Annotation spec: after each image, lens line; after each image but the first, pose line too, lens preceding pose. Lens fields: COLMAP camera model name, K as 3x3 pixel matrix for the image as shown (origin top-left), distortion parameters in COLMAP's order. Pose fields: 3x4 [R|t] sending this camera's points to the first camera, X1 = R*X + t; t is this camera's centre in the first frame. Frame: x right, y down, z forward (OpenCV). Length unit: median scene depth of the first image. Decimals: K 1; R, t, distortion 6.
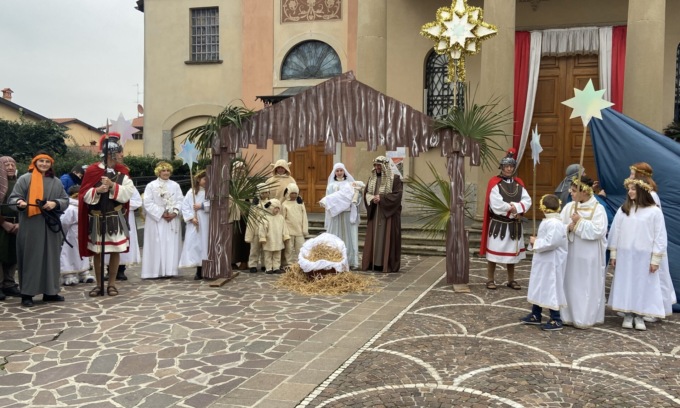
lens RADIAL K [[622.4, 0, 355.6], [0, 622.4, 199.6], [0, 0, 1]] dist [0.098965, -0.012740]
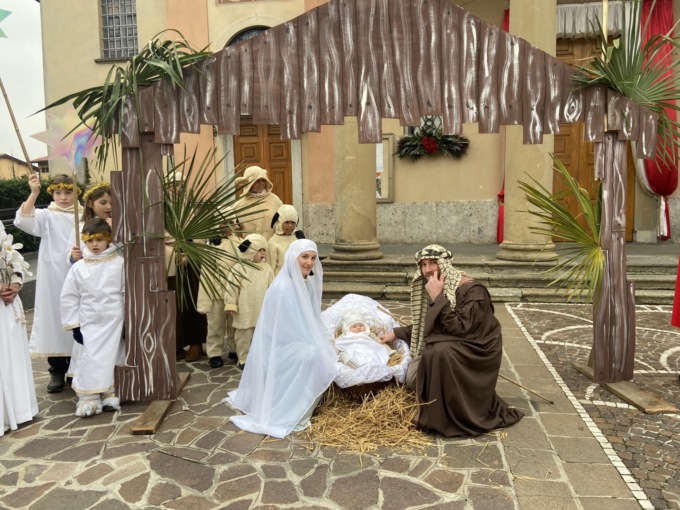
lens RADIAL K [[528.1, 0, 344.1], [0, 528.1, 252.9], [0, 0, 1]] dist [0.094208, -0.114297]
pose [[0.990873, -0.043538, 0.127577, -0.117768], [0.035795, 0.997411, 0.062367, -0.012113], [-0.129962, -0.057231, 0.989866, 0.572325]]
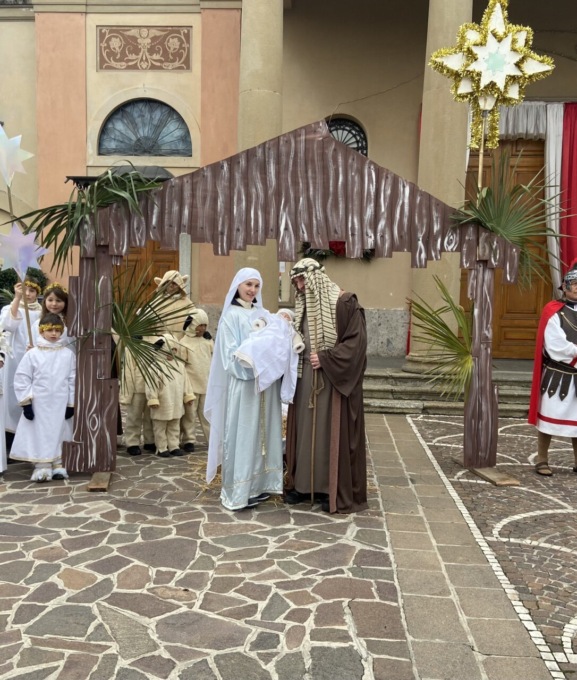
lens RADIAL K [[726.6, 0, 280.8], [0, 726.6, 366.2], [0, 0, 1]] dist [0.069088, 0.000000]
pose [[0.976820, -0.010287, 0.213814, -0.194538], [-0.001901, 0.998388, 0.056723, -0.011536], [-0.214053, -0.055814, 0.975226, 0.309808]]
